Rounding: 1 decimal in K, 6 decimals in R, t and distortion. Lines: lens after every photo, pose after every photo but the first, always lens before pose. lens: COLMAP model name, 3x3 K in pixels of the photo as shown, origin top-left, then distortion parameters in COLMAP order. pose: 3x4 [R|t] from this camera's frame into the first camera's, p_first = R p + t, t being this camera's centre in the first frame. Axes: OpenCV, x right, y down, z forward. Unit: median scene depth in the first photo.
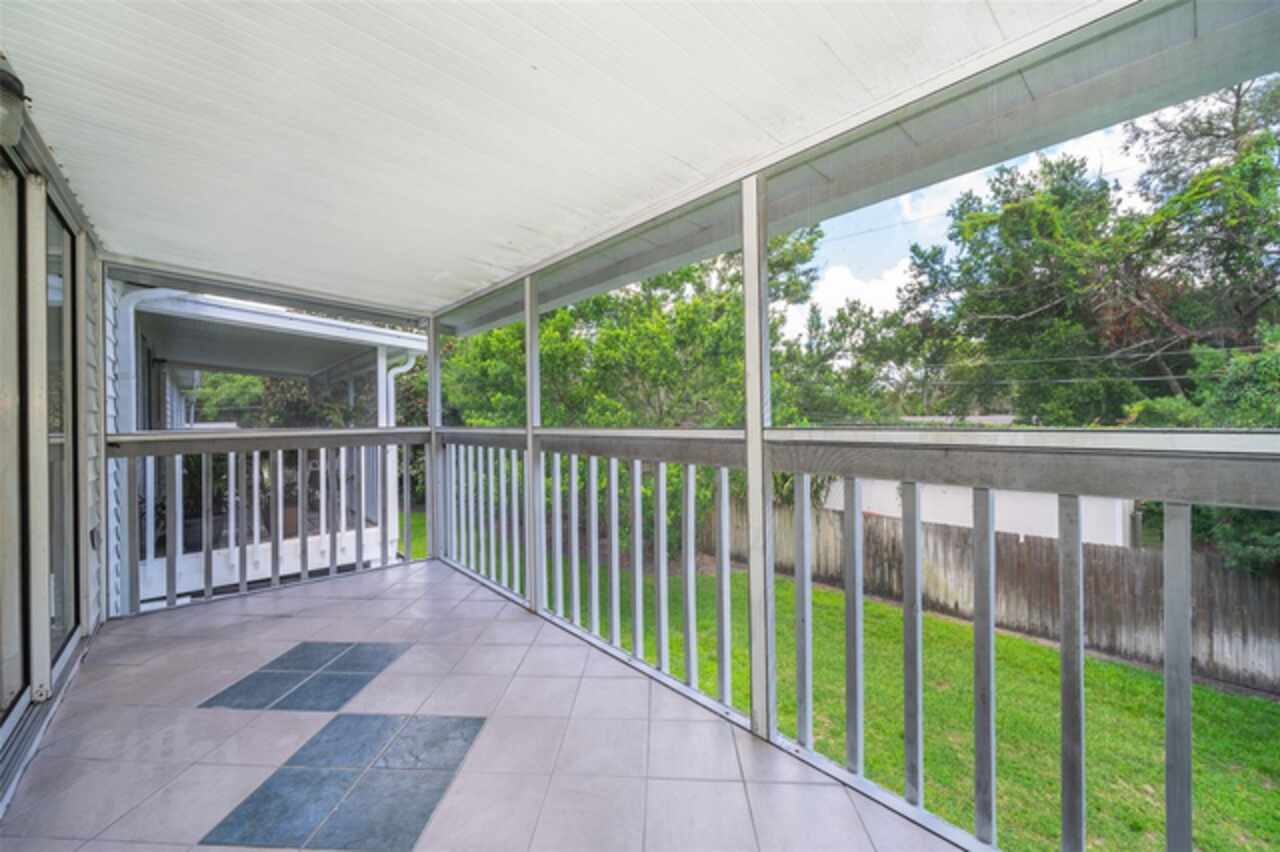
lens RADIAL K [[508.1, 0, 640.0], [0, 508.1, 426.0], [0, 0, 1]] dist [0.001819, 0.000122]
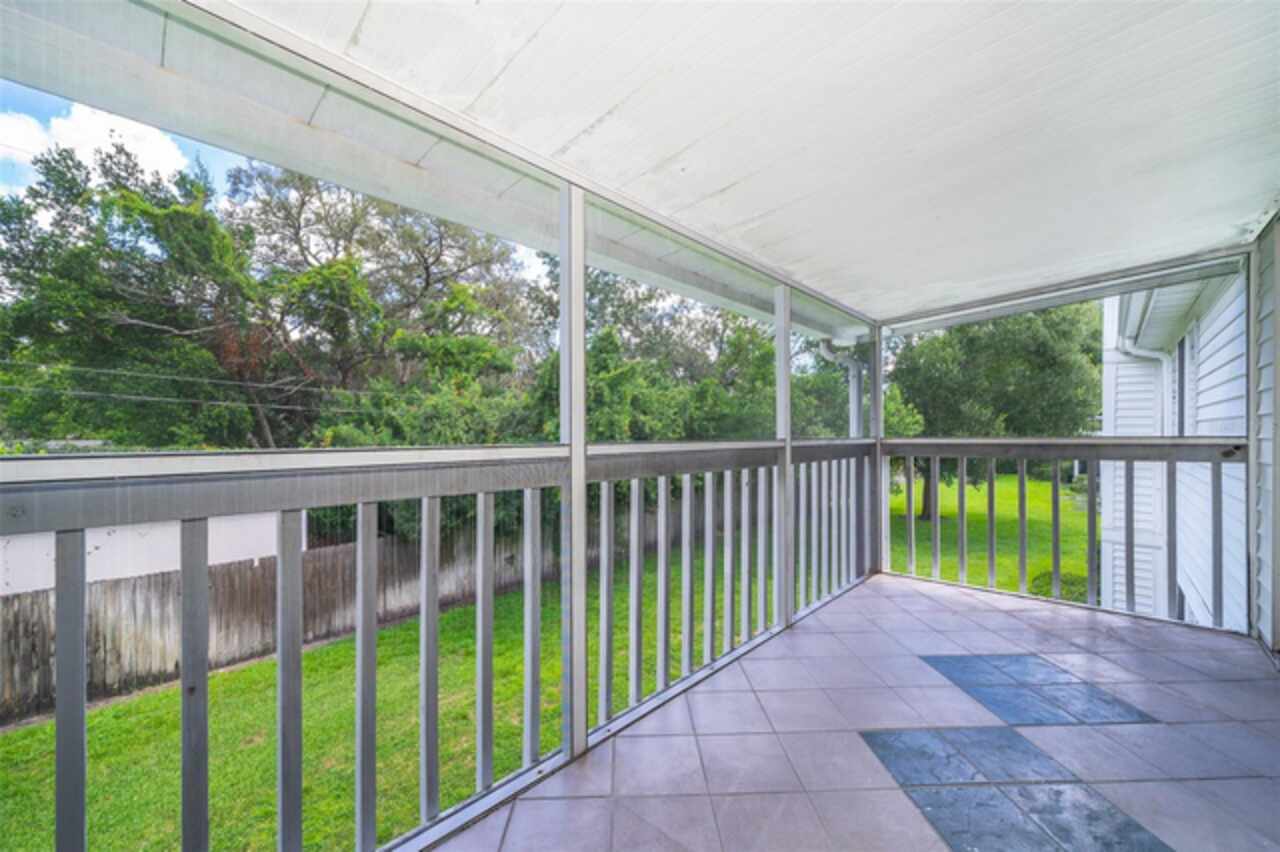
lens RADIAL K [[495.0, 0, 638.4], [0, 495.0, 436.6], [0, 0, 1]] dist [-0.002061, -0.000118]
pose [[-0.098647, 0.012057, 0.995049, -0.275469], [0.018571, 0.999775, -0.010273, 0.000339], [-0.994949, 0.017465, -0.098848, 0.339817]]
